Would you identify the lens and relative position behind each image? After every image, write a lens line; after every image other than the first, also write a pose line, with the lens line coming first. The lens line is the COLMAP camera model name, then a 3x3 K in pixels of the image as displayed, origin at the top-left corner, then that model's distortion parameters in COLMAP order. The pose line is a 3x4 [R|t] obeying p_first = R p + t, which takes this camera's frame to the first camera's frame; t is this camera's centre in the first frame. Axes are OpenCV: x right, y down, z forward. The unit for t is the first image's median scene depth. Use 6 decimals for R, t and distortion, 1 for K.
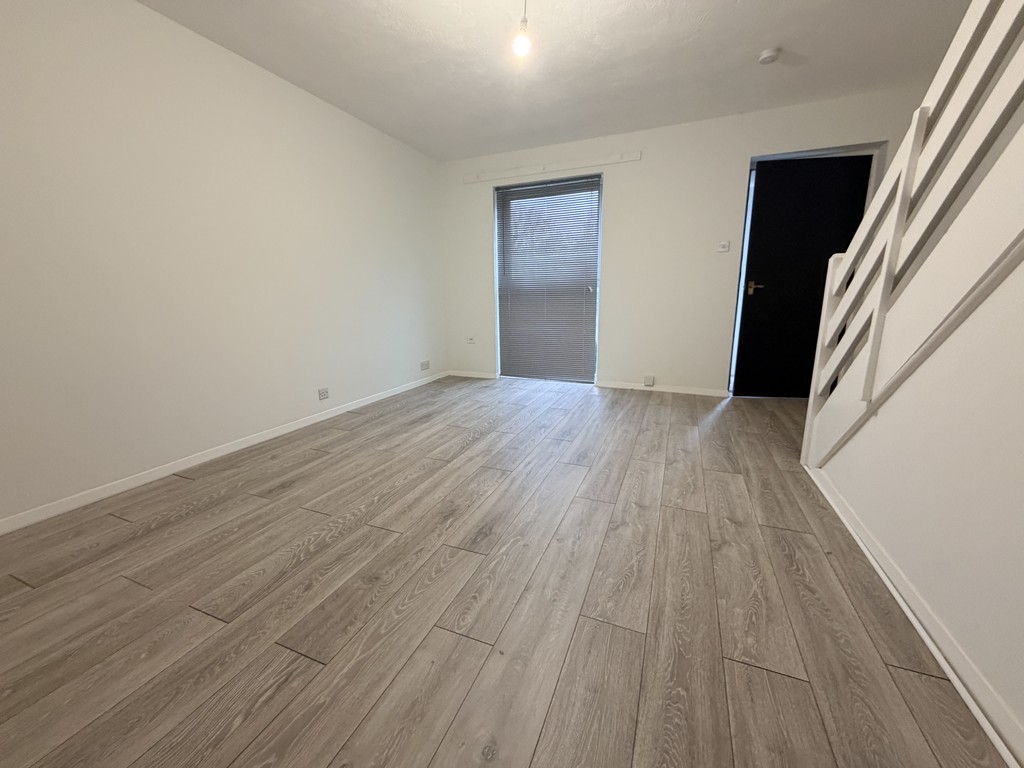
lens RADIAL K [[408.1, 0, 507.0], [0, 408.1, 384.5], [0, 0, 1]] dist [0.000078, -0.000379]
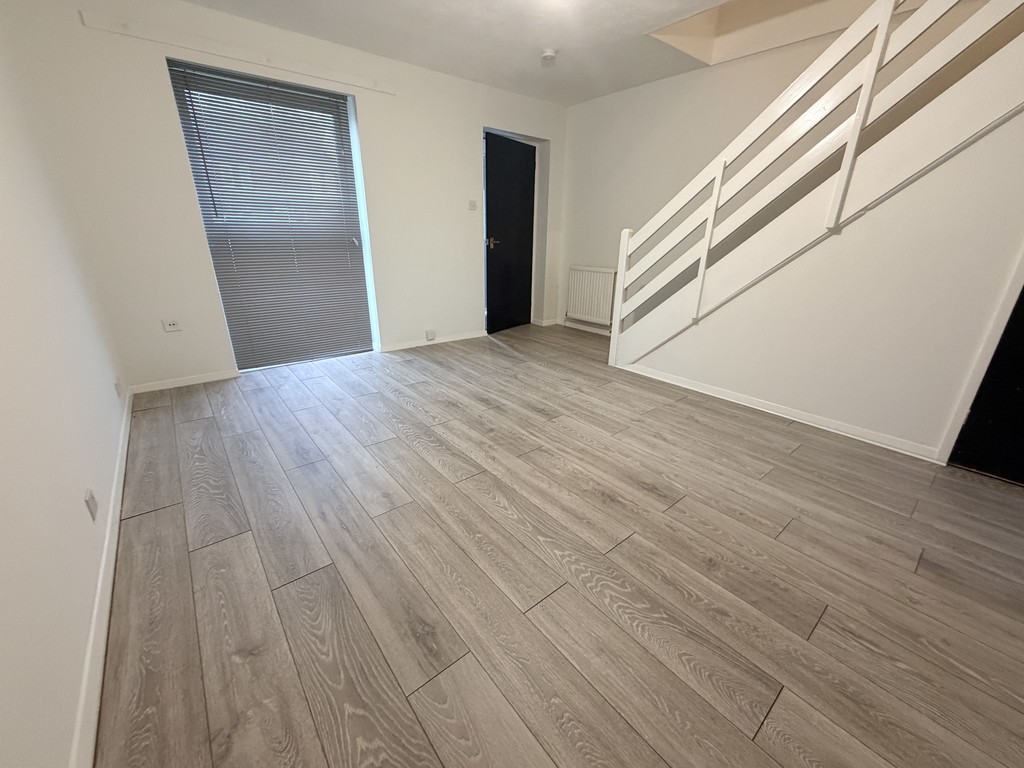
lens RADIAL K [[408.1, 0, 512.3], [0, 408.1, 383.4], [0, 0, 1]] dist [0.000078, -0.000379]
pose [[0.462718, -0.288862, 0.838124, -0.851097], [0.169467, 0.956811, 0.236207, -0.188593], [-0.870157, 0.032737, 0.491686, 0.602993]]
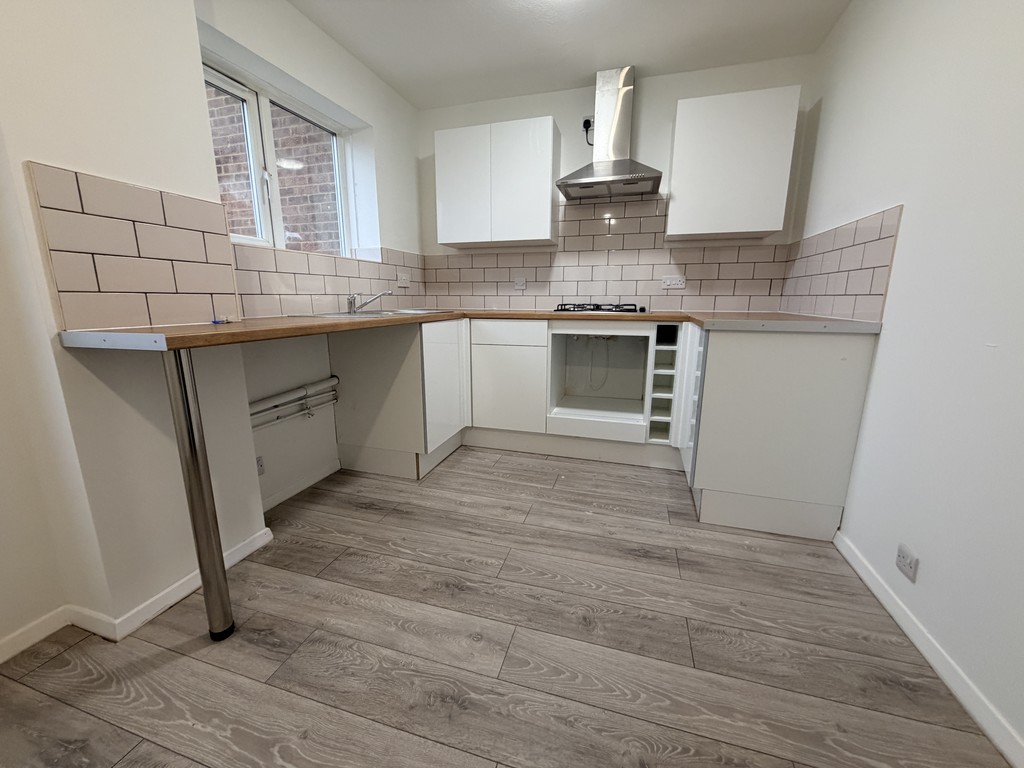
lens RADIAL K [[408.1, 0, 507.8], [0, 408.1, 383.1], [0, 0, 1]] dist [0.000078, -0.000379]
pose [[-0.114853, -0.185739, 0.975864, -0.738987], [0.201930, 0.957489, 0.206008, -0.184527], [-0.972642, 0.220717, -0.072464, 0.739809]]
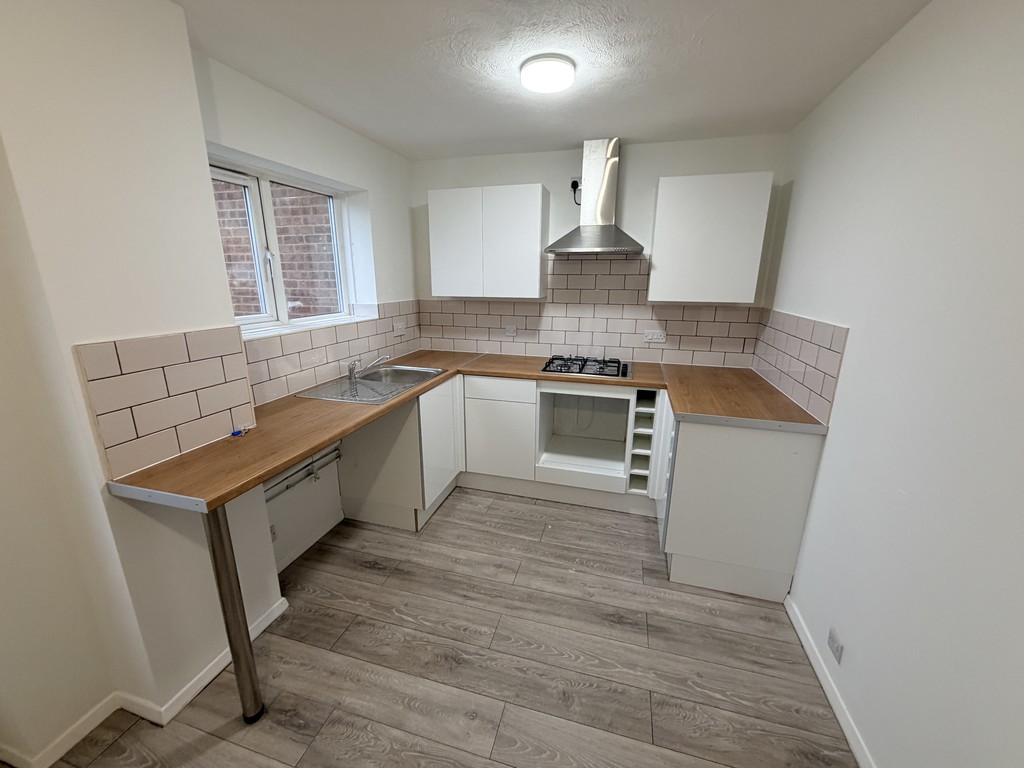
lens RADIAL K [[408.1, 0, 508.0], [0, 408.1, 381.2], [0, 0, 1]] dist [0.000078, -0.000379]
pose [[-0.133324, -0.232715, 0.963363, -0.772124], [0.198477, 0.946080, 0.256008, -0.425242], [-0.970995, 0.225337, -0.079947, 0.689932]]
